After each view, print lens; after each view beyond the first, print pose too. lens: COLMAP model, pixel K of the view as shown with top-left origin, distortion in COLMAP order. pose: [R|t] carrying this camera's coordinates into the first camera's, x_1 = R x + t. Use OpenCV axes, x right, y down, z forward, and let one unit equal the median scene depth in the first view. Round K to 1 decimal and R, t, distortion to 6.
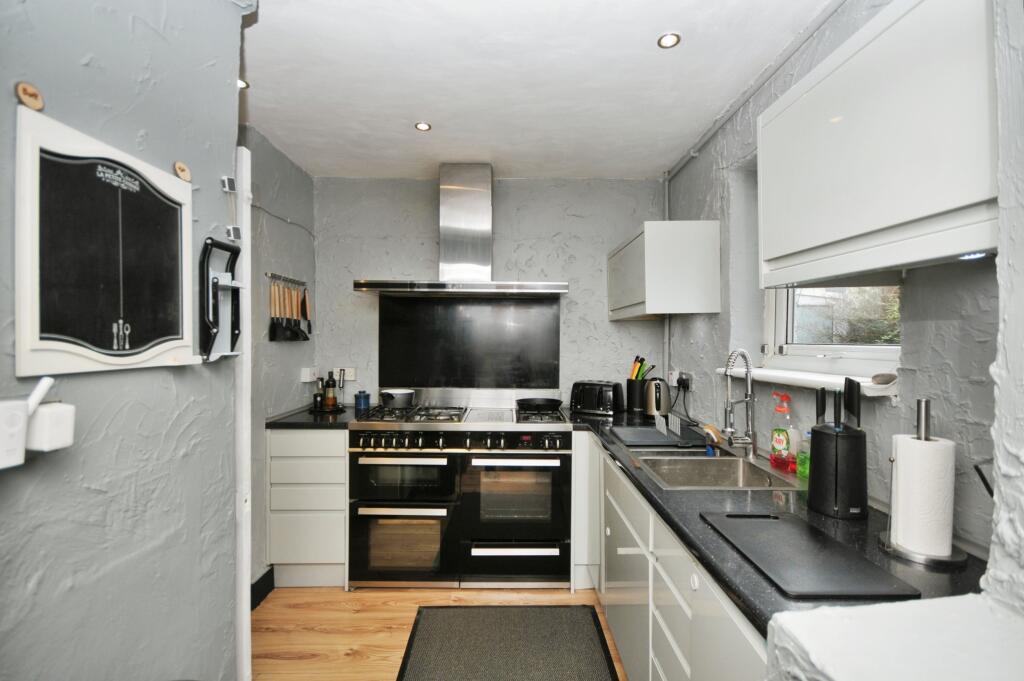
lens RADIAL K [[465.1, 0, 516.4], [0, 465.1, 338.9], [0, 0, 1]] dist [-0.003387, 0.000108]
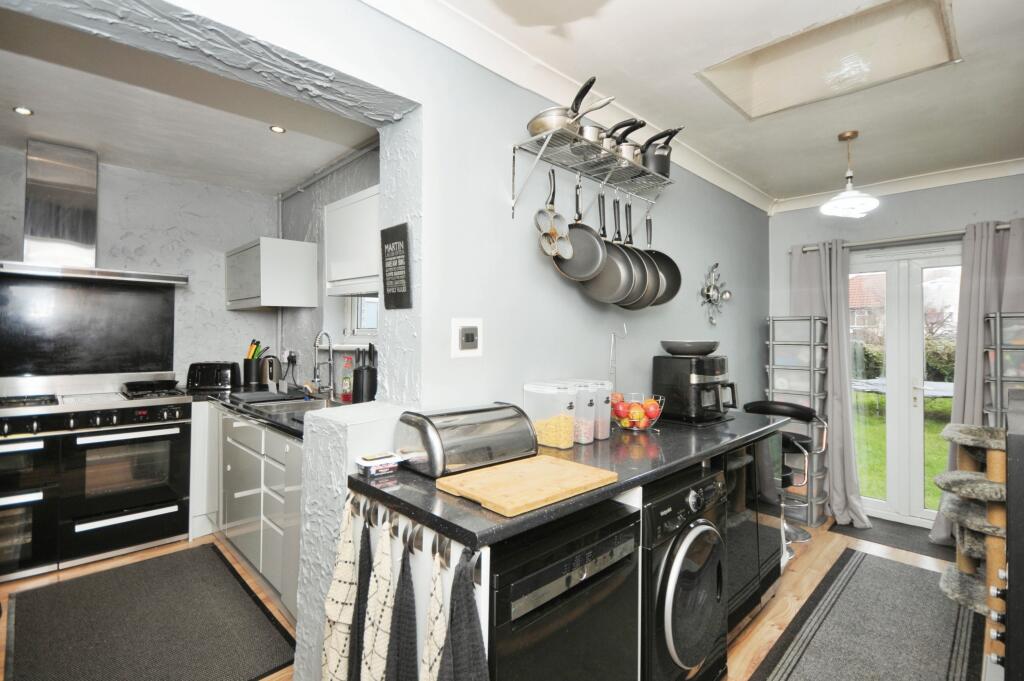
lens RADIAL K [[475.8, 0, 520.3], [0, 475.8, 329.8], [0, 0, 1]] dist [-0.001718, -0.001499]
pose [[0.718941, 0.007622, 0.695030, -0.118779], [-0.005745, 0.999971, -0.005023, 0.015434], [-0.695048, -0.000381, 0.718963, -0.438530]]
